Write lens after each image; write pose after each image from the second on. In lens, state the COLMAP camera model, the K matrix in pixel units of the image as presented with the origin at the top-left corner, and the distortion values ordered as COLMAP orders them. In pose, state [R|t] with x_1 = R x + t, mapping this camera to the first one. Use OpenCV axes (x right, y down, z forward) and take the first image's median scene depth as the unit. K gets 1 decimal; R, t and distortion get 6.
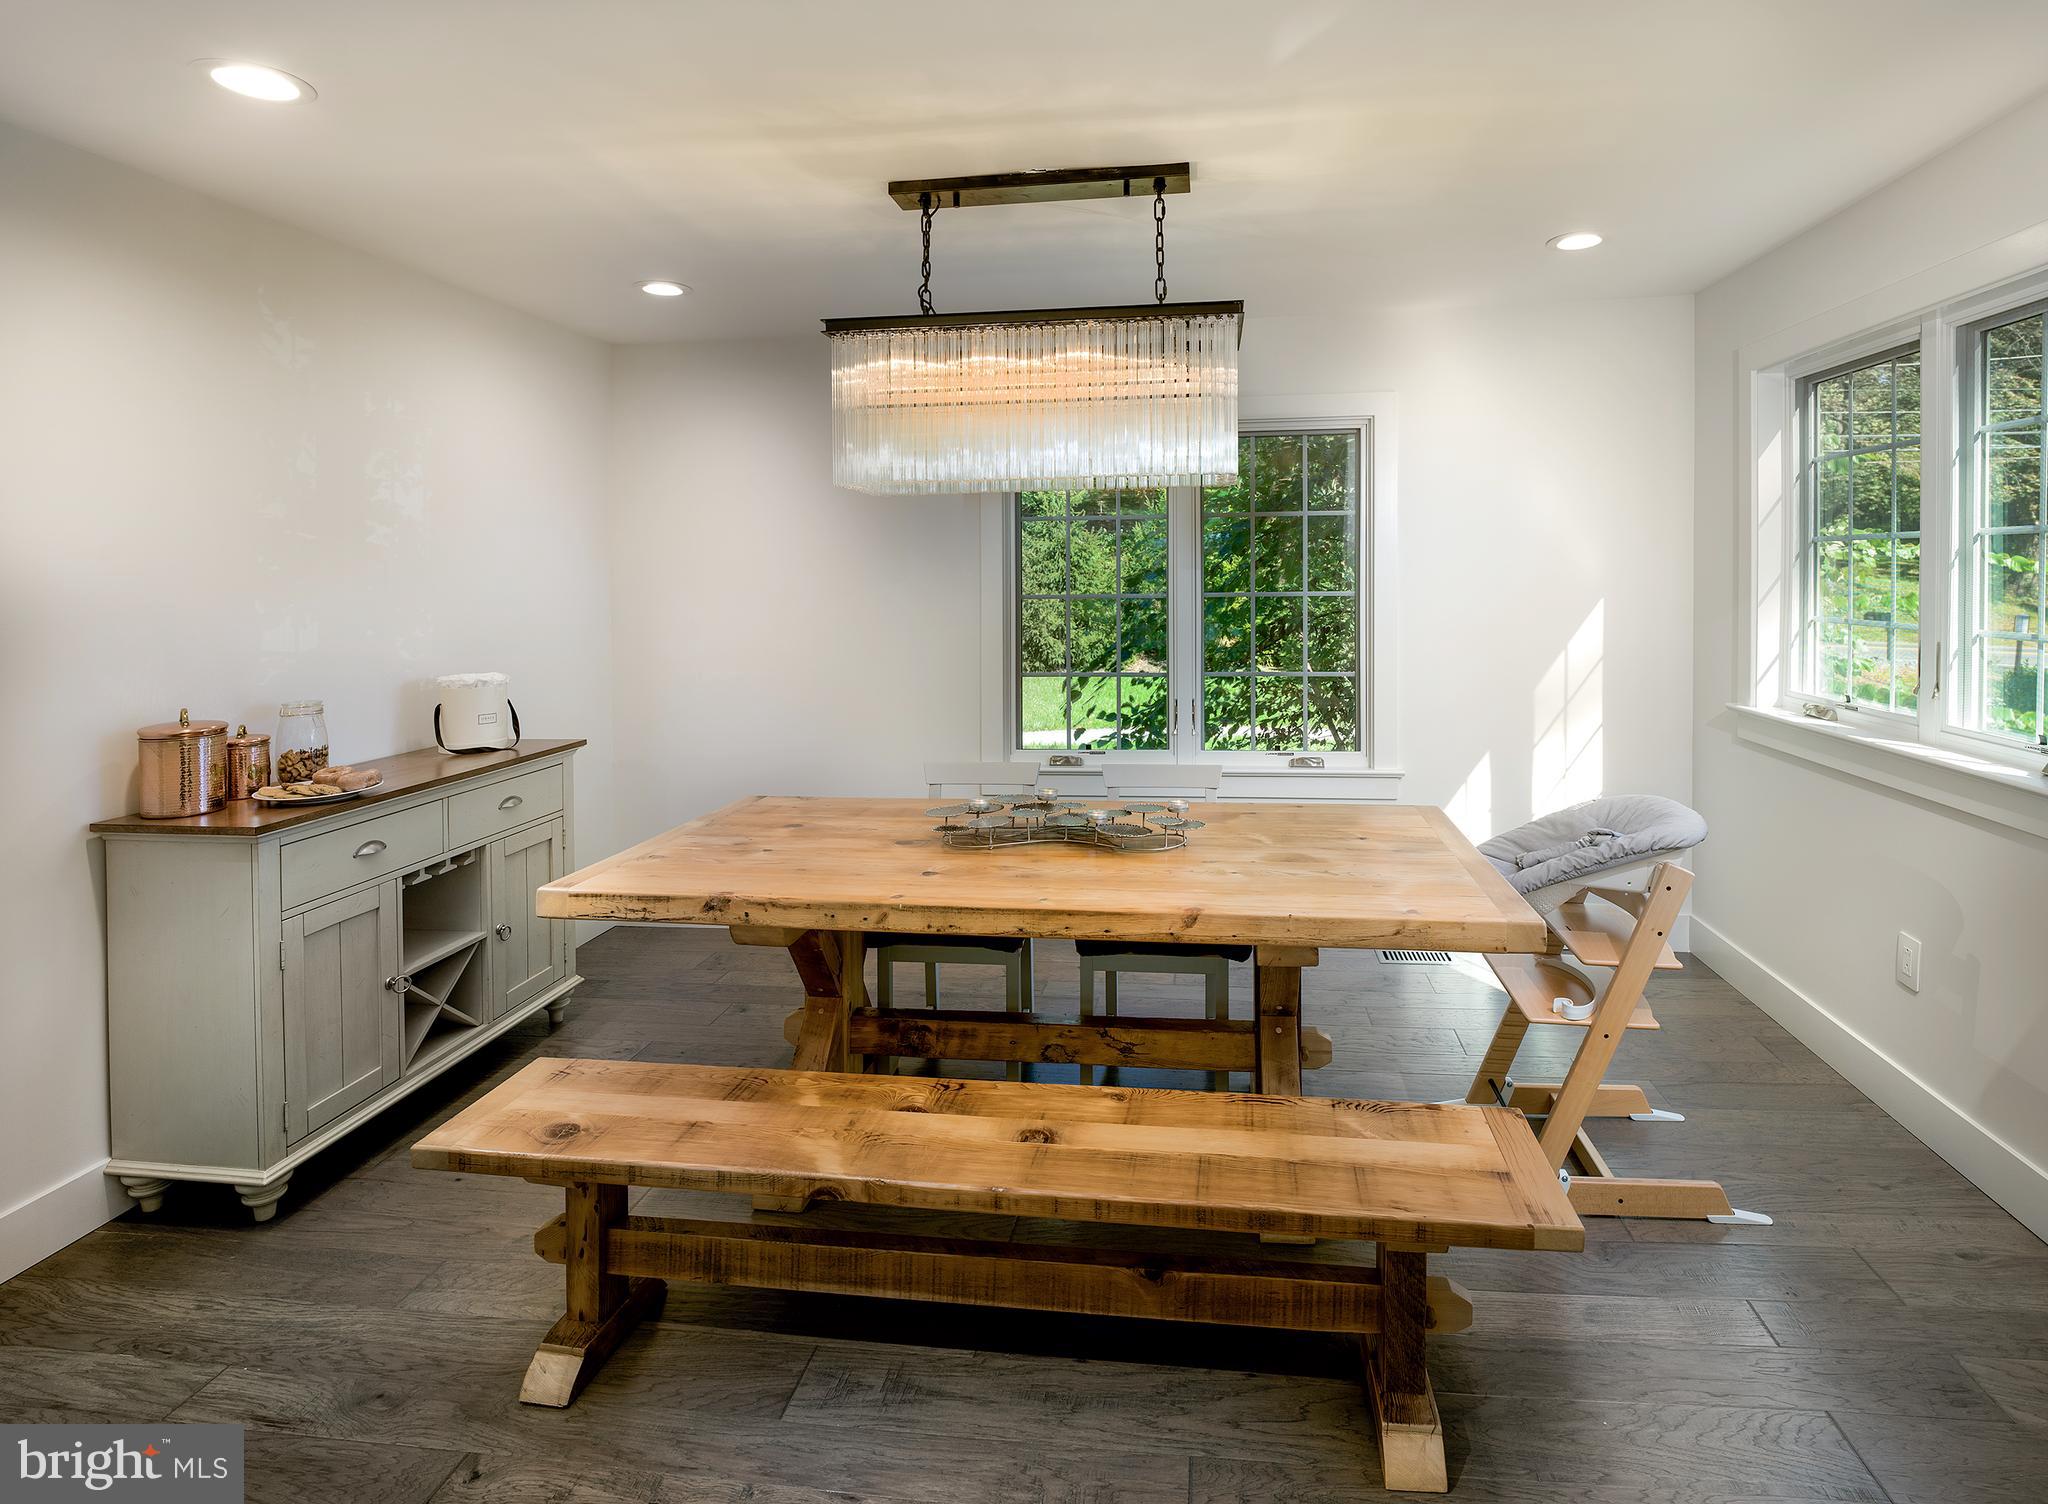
lens RADIAL K [[1332.0, 0, 963.3], [0, 1332.0, 754.5], [0, 0, 1]] dist [-0.000922, -0.000475]
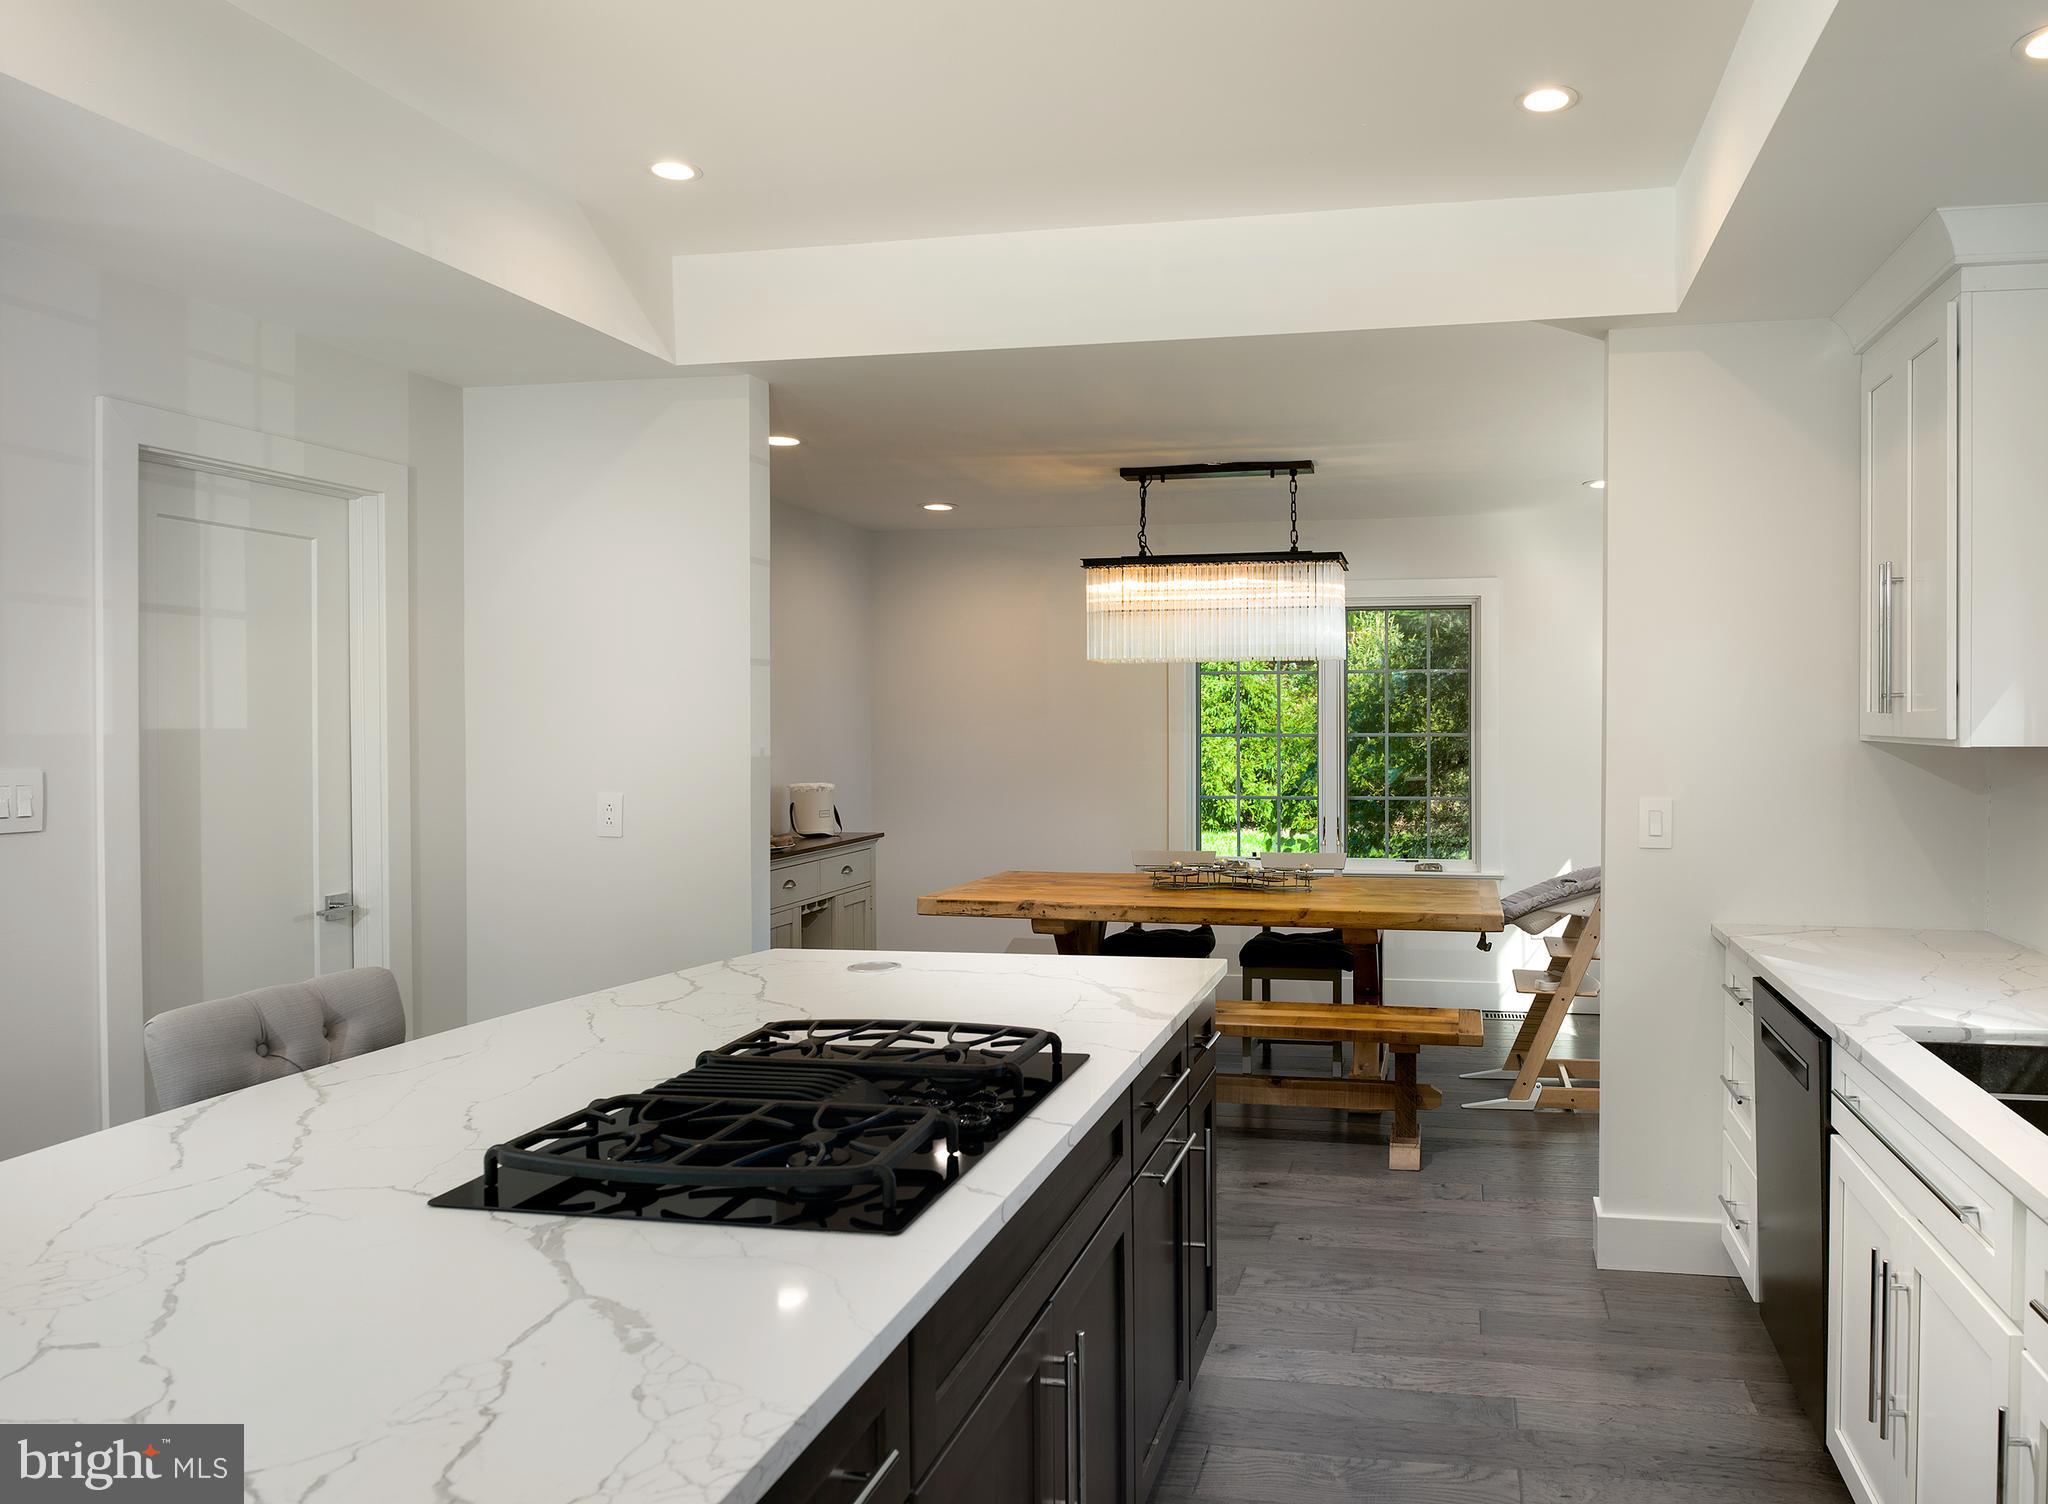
lens RADIAL K [[1640.3, 0, 1024.9], [0, 1640.3, 716.2], [0, 0, 1]] dist [-0.004882, -0.000604]
pose [[0.998295, 0.009886, -0.057536, -0.053571], [-0.017565, 0.990753, -0.134534, 0.122087], [0.055673, 0.135316, 0.989237, -0.880149]]
